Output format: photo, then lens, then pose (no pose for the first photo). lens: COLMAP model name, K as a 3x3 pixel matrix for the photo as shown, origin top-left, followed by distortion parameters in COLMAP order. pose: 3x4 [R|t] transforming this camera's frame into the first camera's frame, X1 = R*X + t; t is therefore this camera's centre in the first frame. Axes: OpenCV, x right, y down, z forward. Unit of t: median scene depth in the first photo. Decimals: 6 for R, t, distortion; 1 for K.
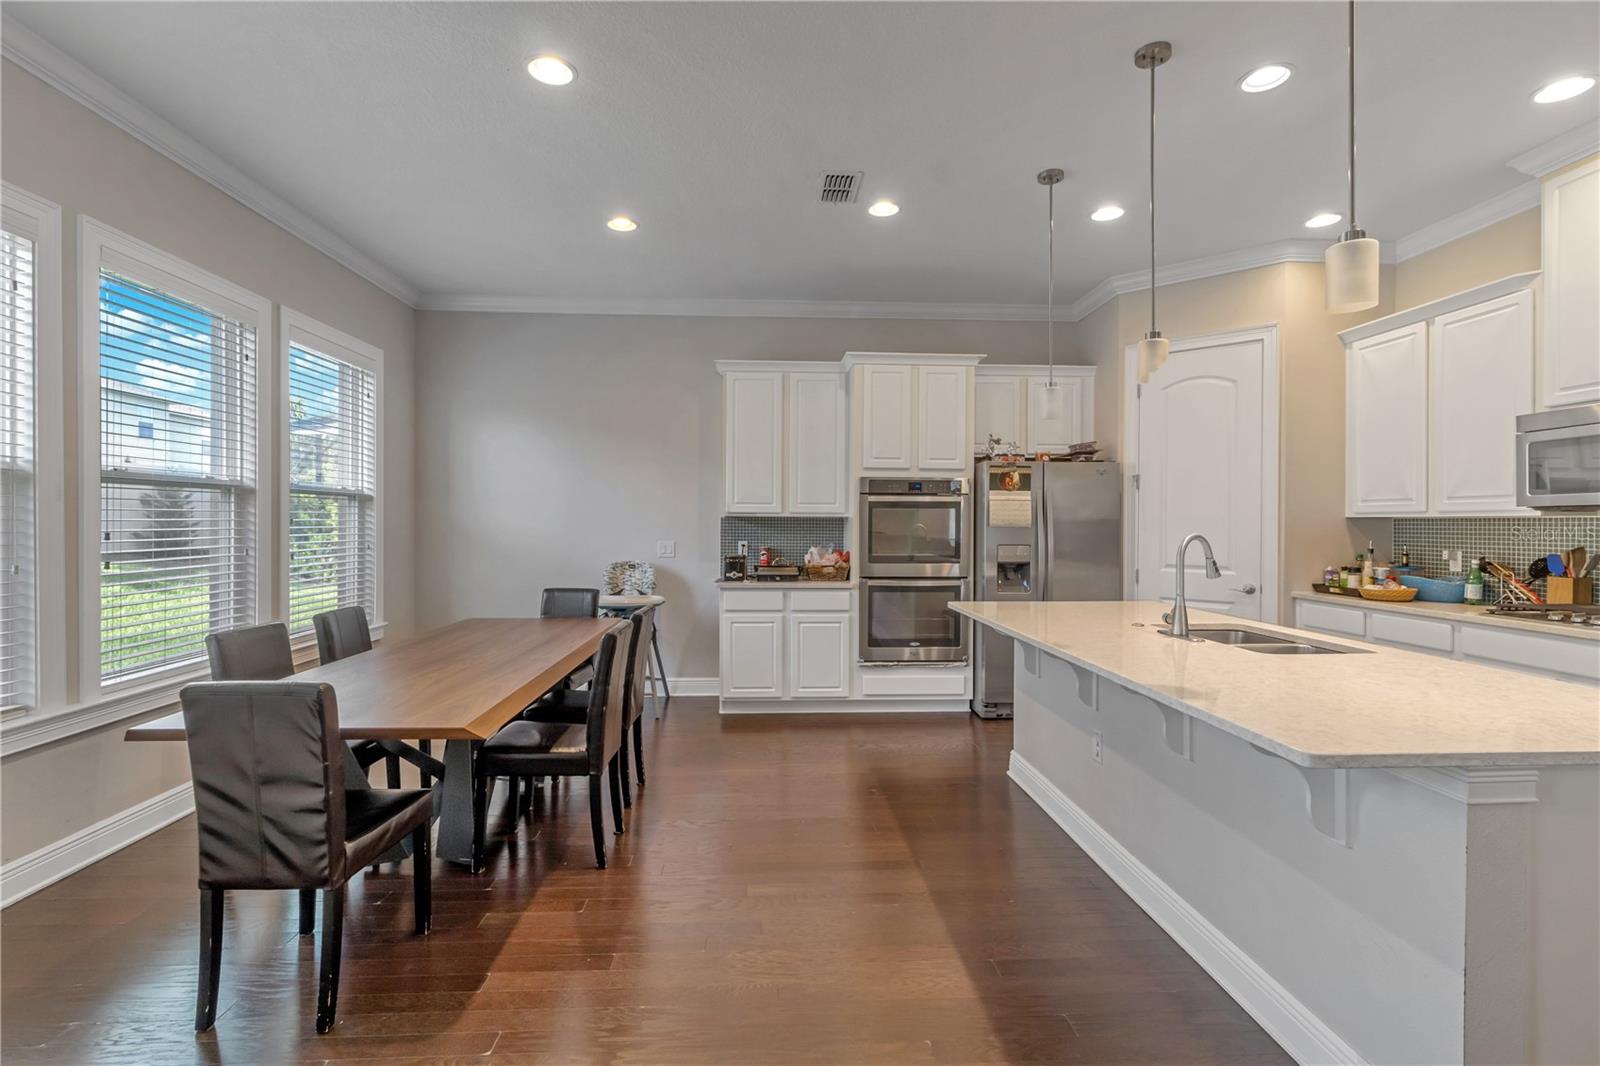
lens RADIAL K [[738.6, 0, 797.1], [0, 738.6, 528.6], [0, 0, 1]] dist [0.001601, 0.002254]
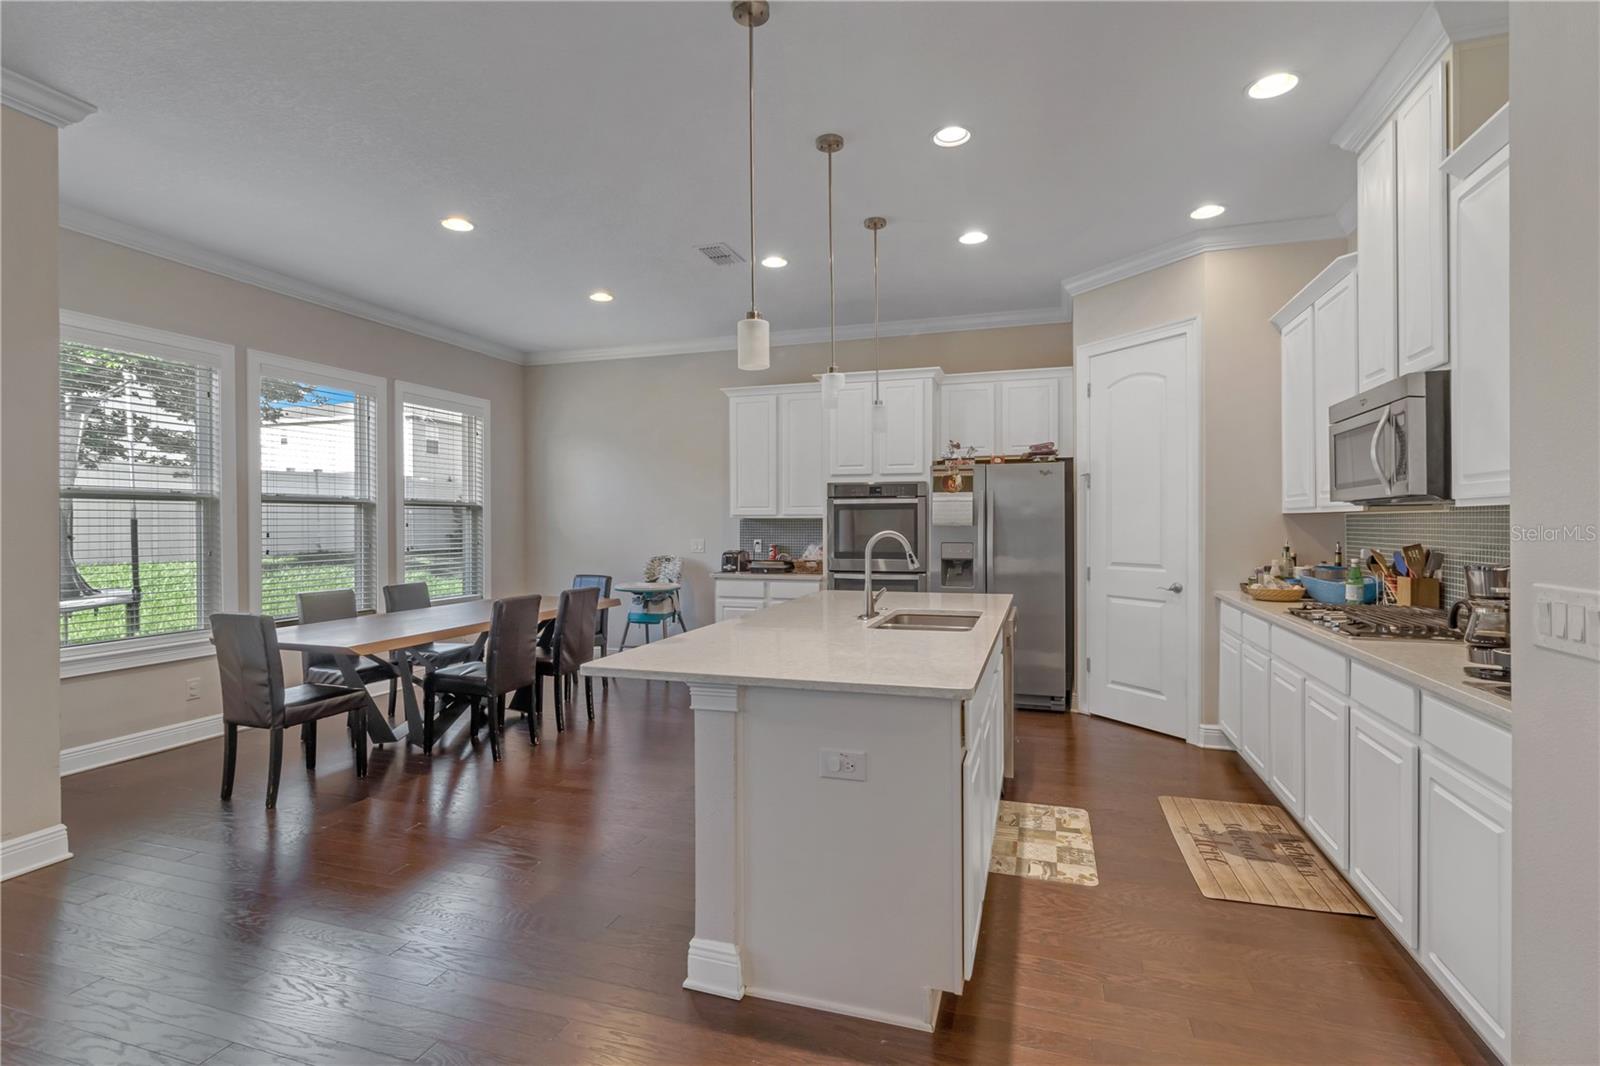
lens RADIAL K [[738.6, 0, 788.2], [0, 738.6, 530.8], [0, 0, 1]] dist [0.001601, 0.002254]
pose [[0.936627, -0.003700, -0.350308, 0.438200], [0.004499, 0.999989, 0.001467, 0.002192], [0.350299, -0.002950, 0.936633, -0.092588]]
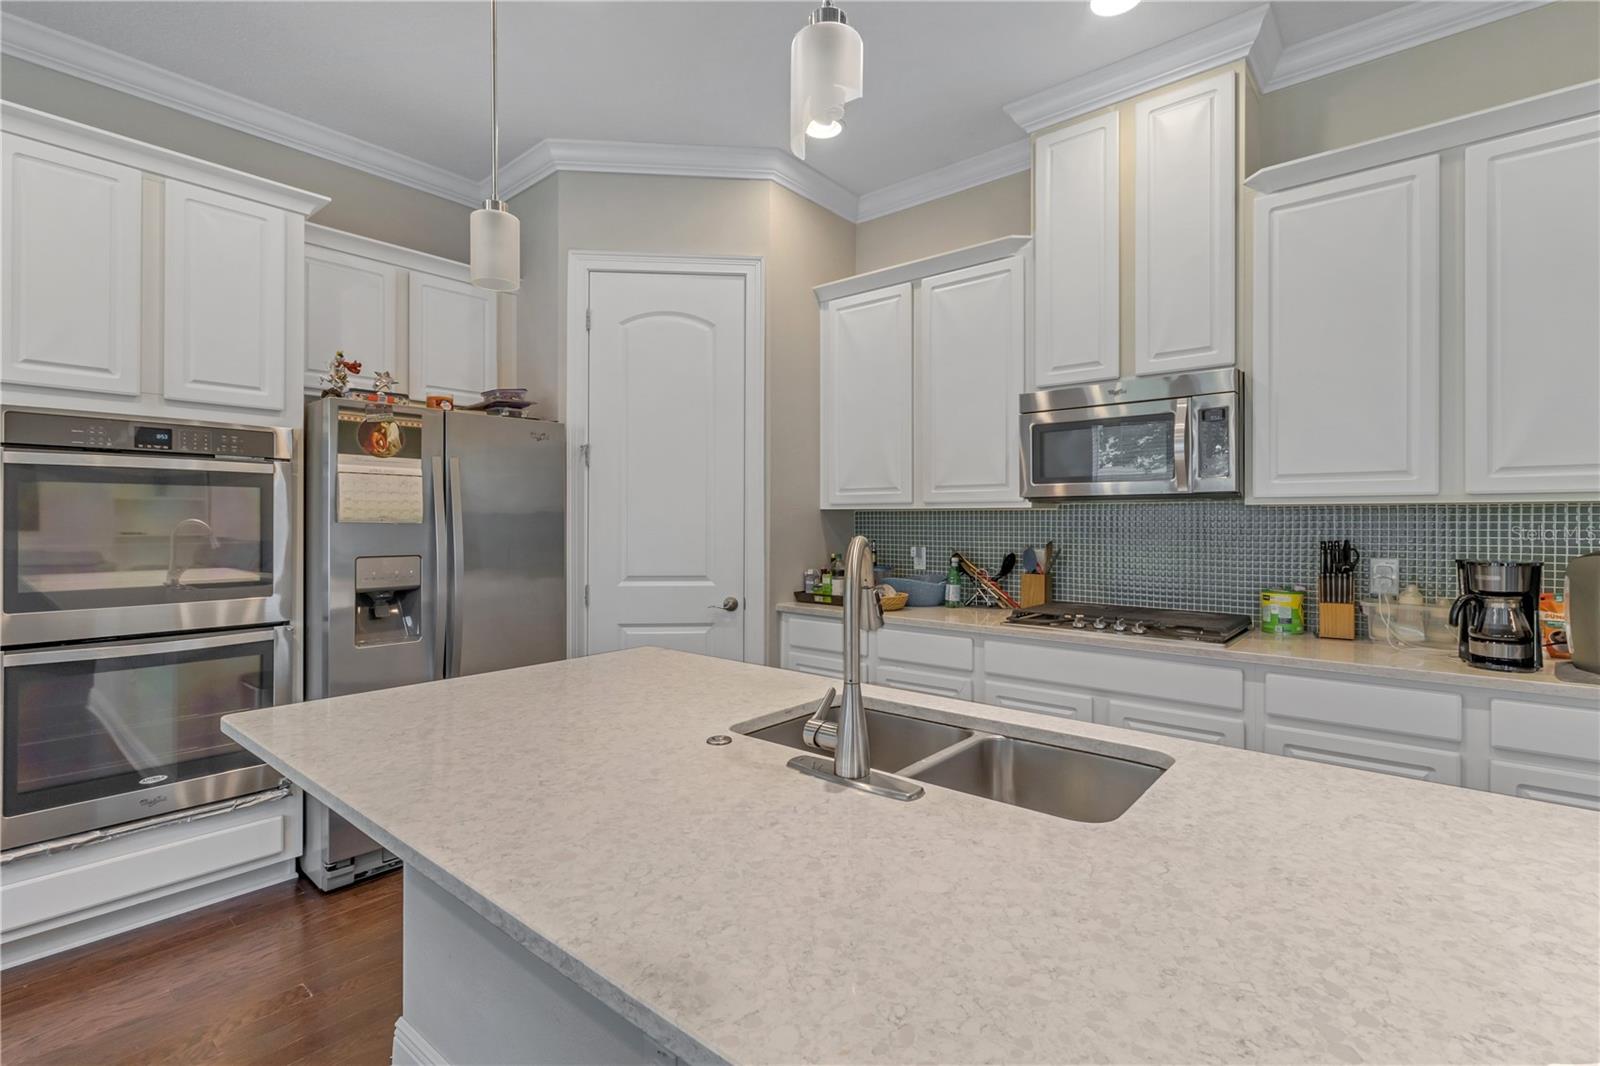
lens RADIAL K [[738.6, 0, 791.2], [0, 738.6, 520.1], [0, 0, 1]] dist [0.001601, 0.002254]
pose [[0.689639, -0.002862, 0.724148, 0.102203], [0.005494, 0.999984, -0.001280, -0.002197], [-0.724133, 0.004861, 0.689643, 0.405537]]
